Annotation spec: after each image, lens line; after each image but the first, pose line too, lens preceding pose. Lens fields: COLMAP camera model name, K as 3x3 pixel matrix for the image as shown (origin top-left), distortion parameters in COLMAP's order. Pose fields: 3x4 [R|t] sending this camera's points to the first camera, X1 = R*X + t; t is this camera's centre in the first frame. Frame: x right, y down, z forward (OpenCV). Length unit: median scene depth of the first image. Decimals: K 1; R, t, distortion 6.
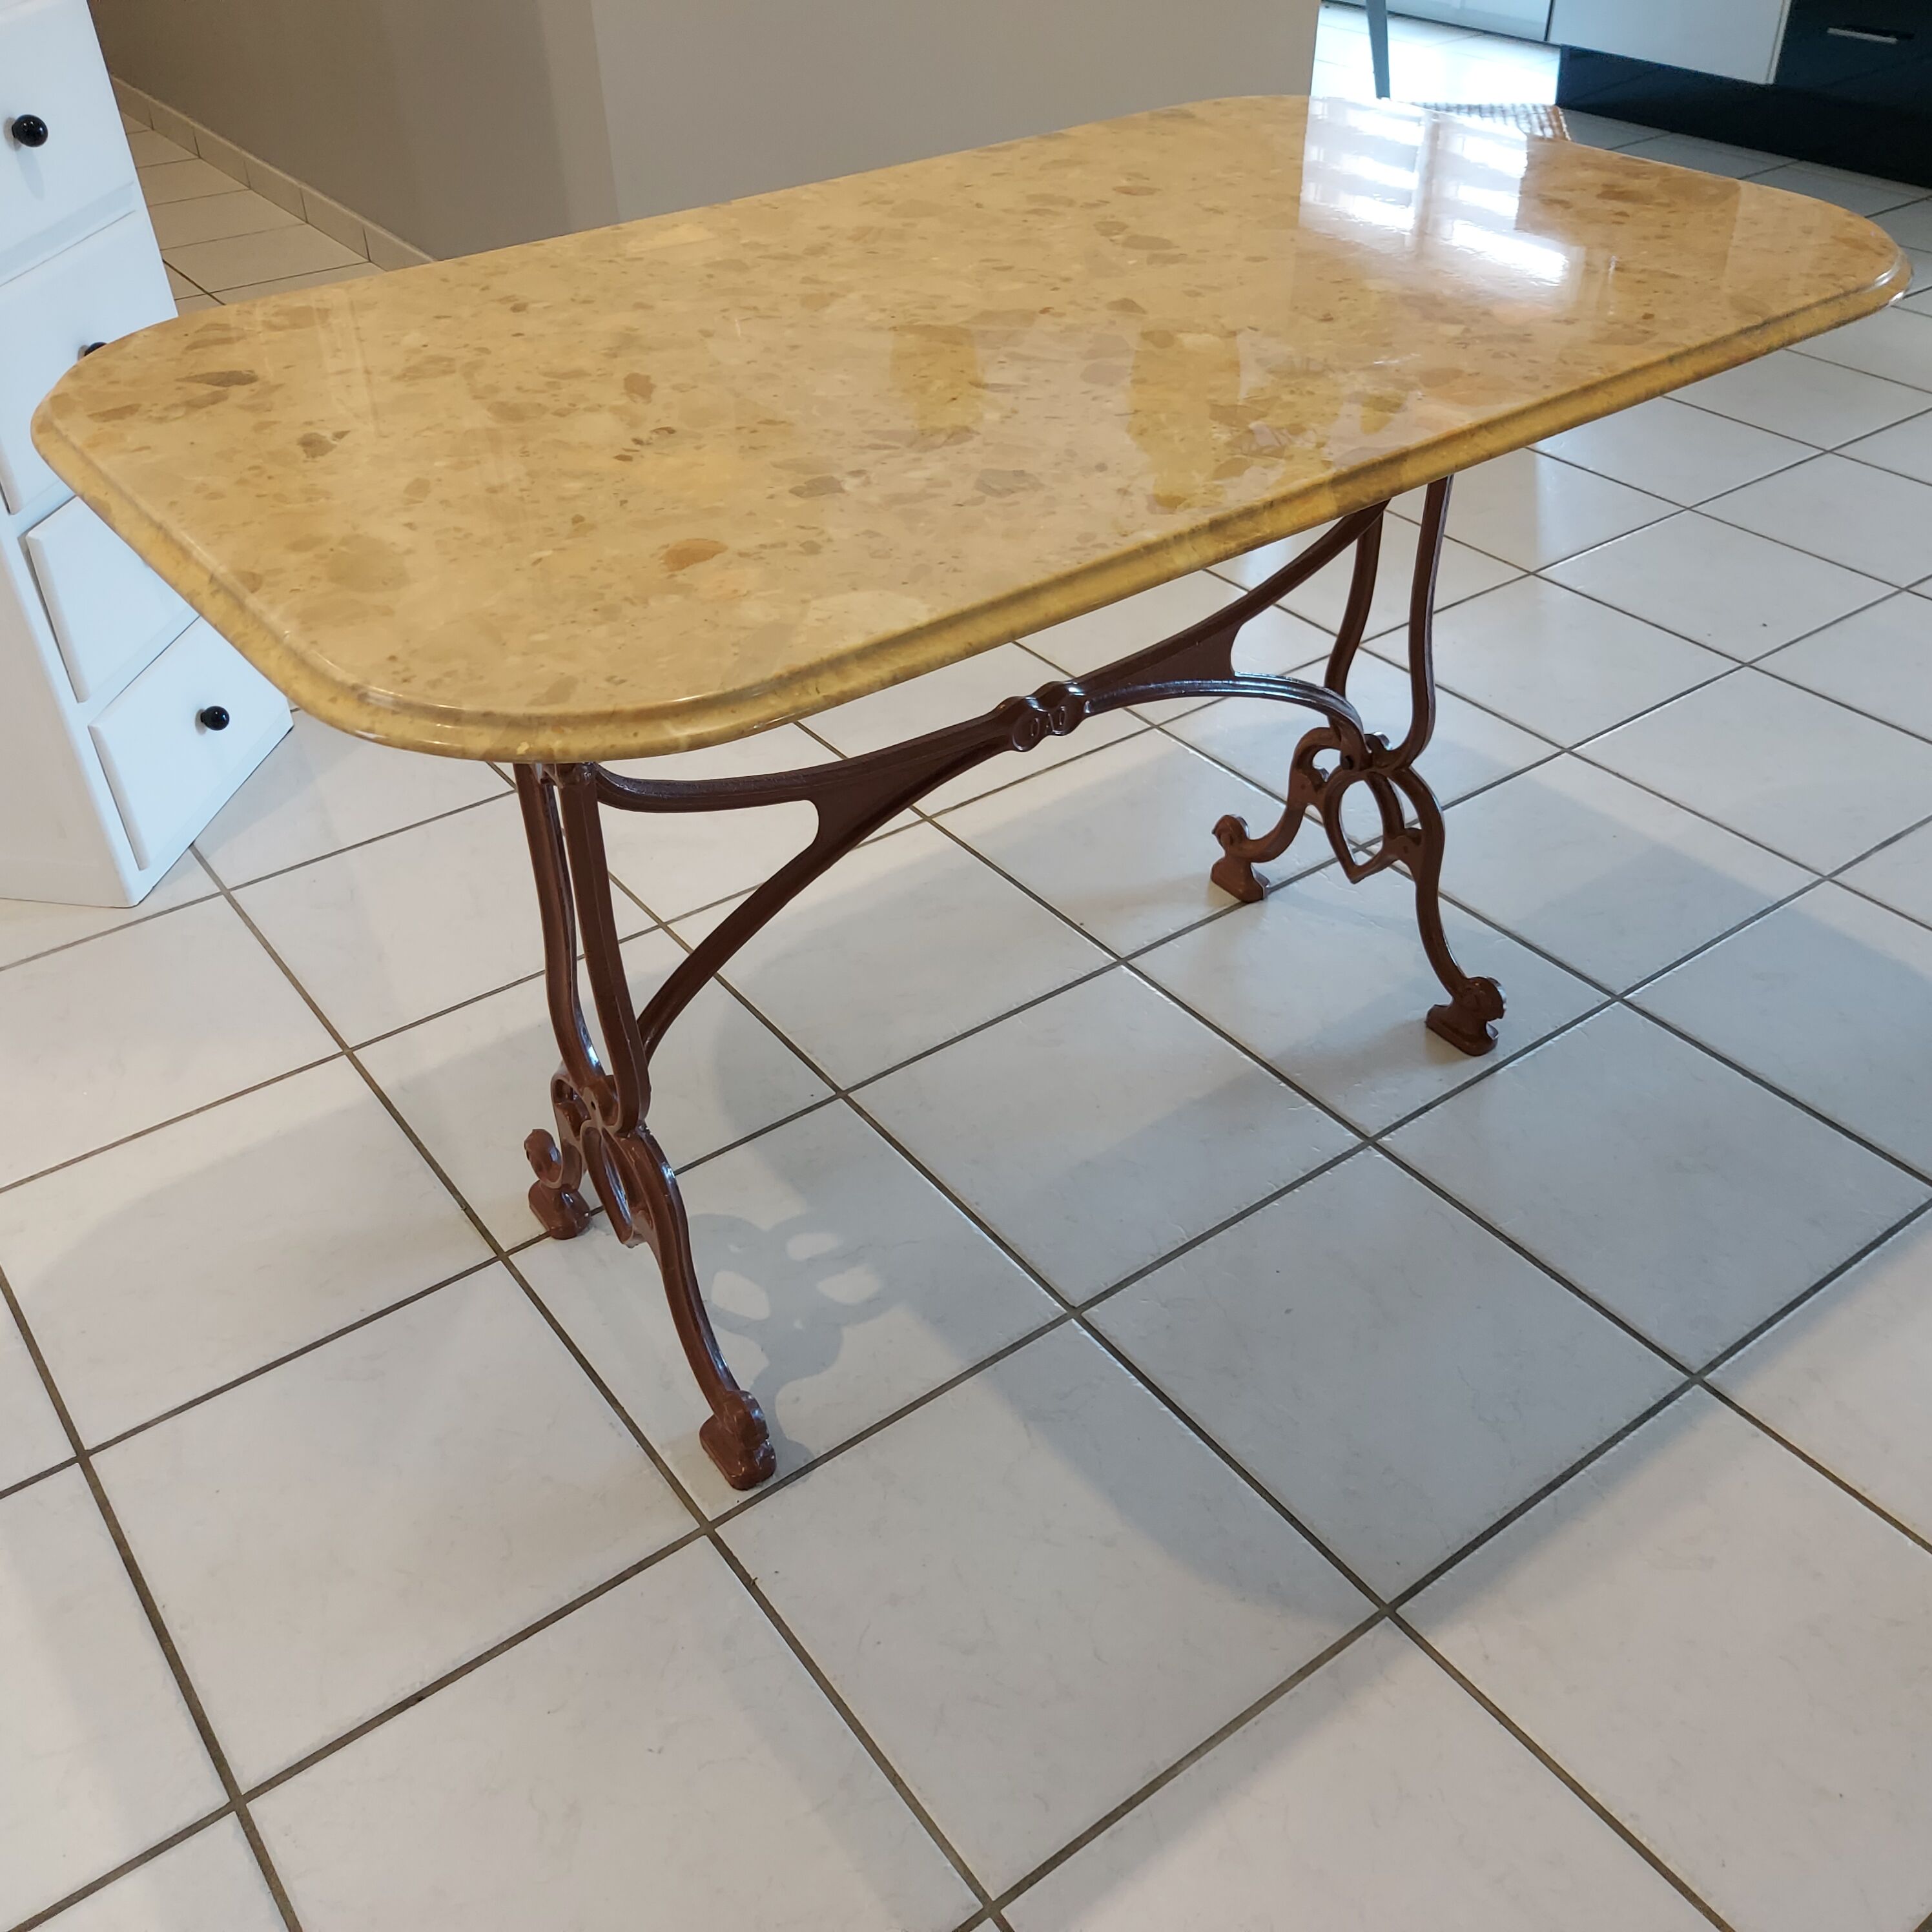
lens RADIAL K [[1869.5, 0, 966.0], [0, 1869.5, 966.0], [0, 0, 1]] dist [0.068020, -0.082352]
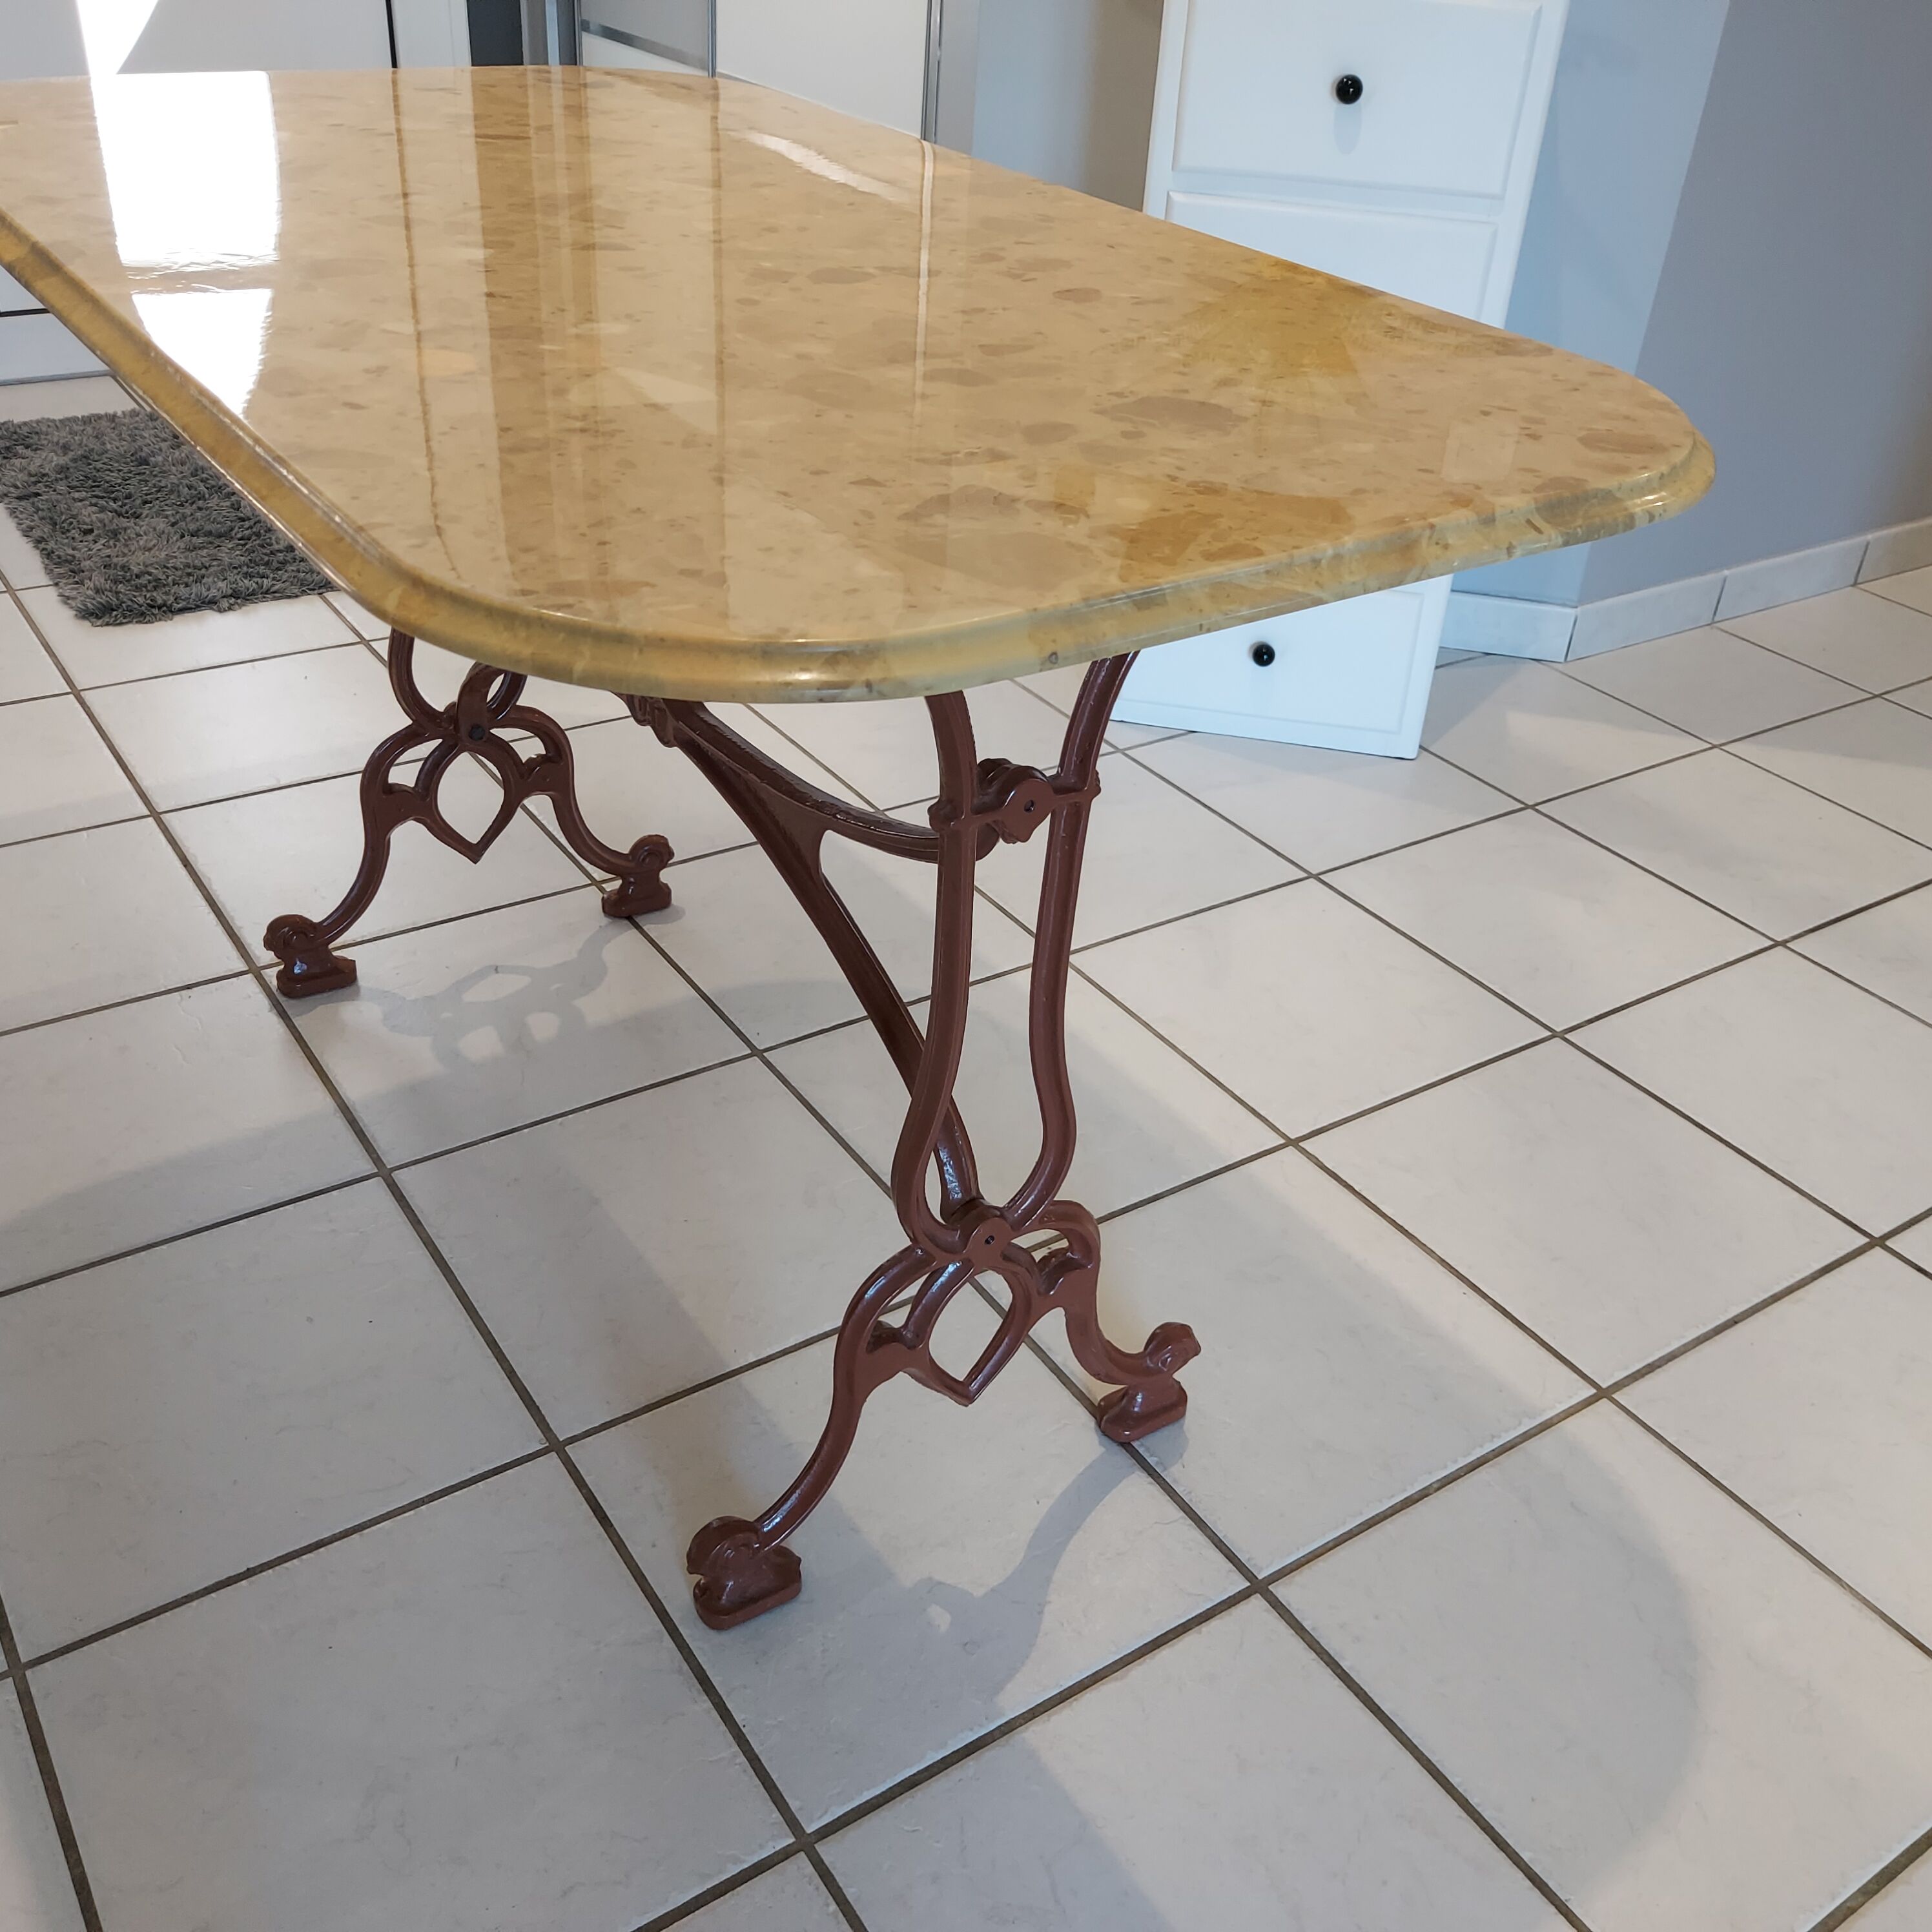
lens RADIAL K [[1883.2, 0, 966.0], [0, 1883.2, 966.0], [0, 0, 1]] dist [0.064384, -0.079554]
pose [[-0.043853, 0.549951, -0.834045, 0.849942], [-0.647281, 0.620282, 0.443033, -0.546727], [0.760989, 0.559289, 0.328772, 0.868366]]
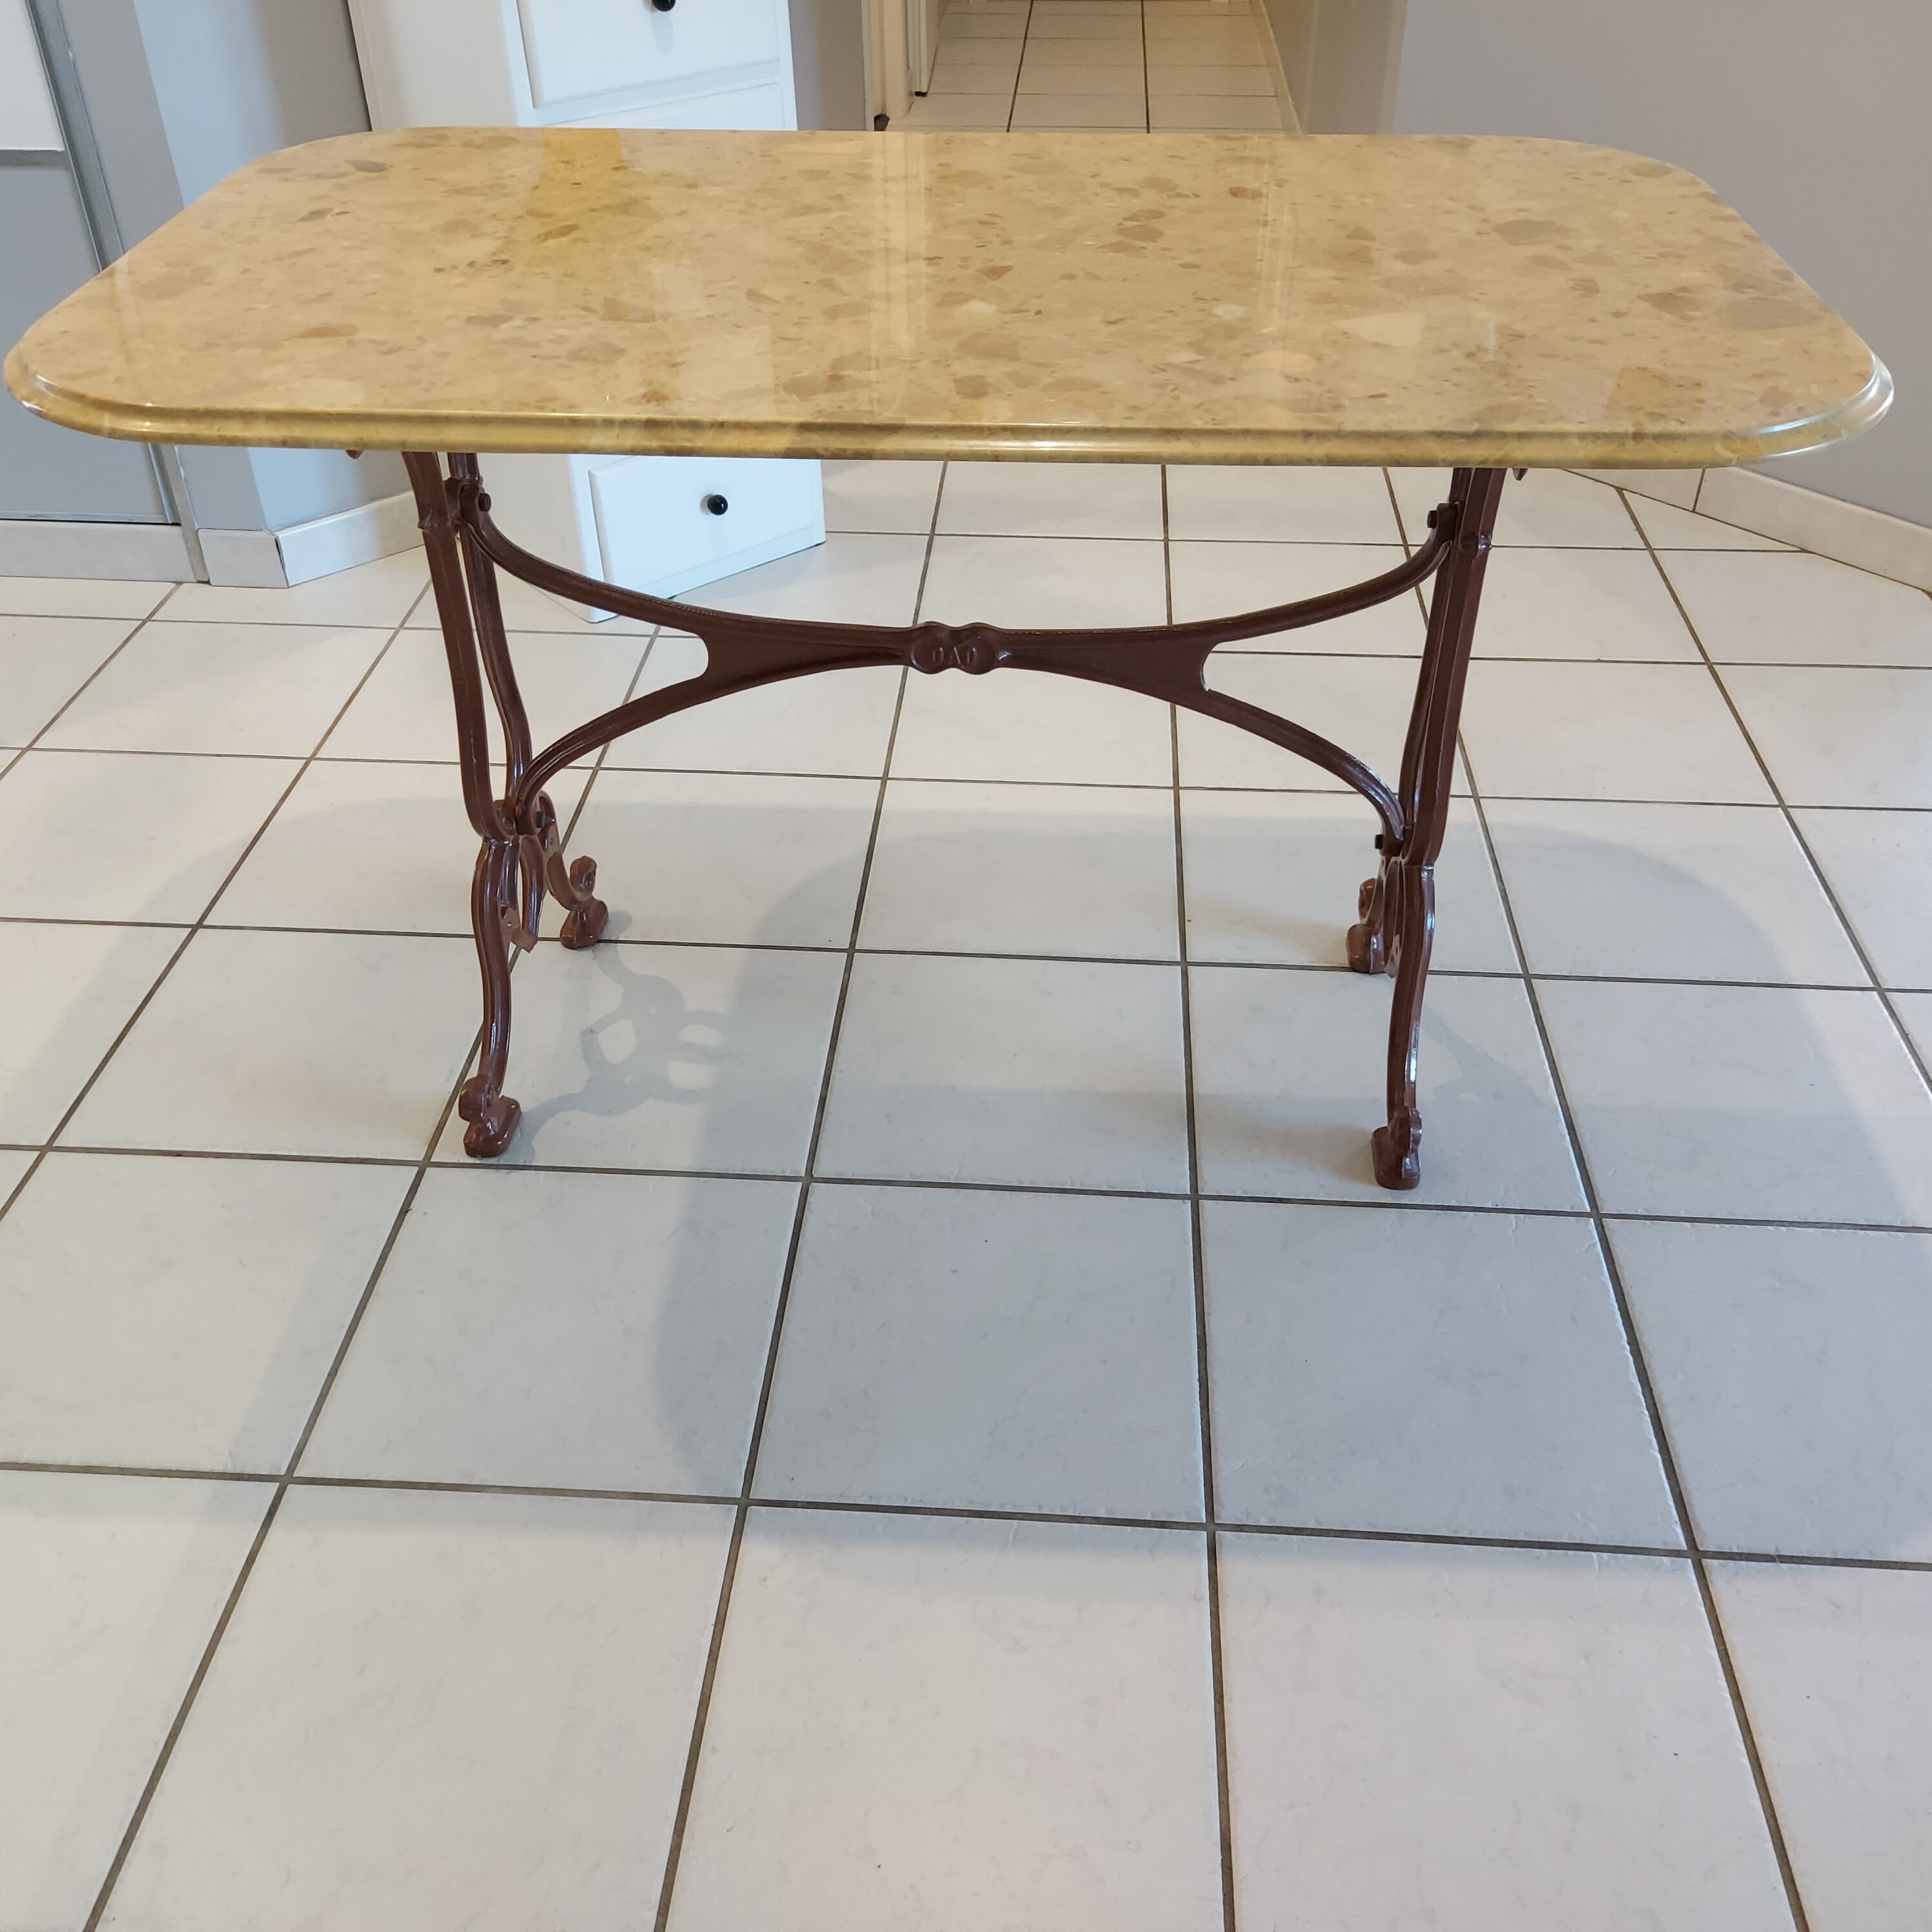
lens RADIAL K [[1869.5, 0, 966.0], [0, 1869.5, 966.0], [0, 0, 1]] dist [0.068020, -0.082352]
pose [[0.762950, 0.398428, -0.509080, 0.650486], [-0.394796, 0.910750, 0.121118, -0.098797], [0.511902, 0.108576, 0.852155, 0.111377]]
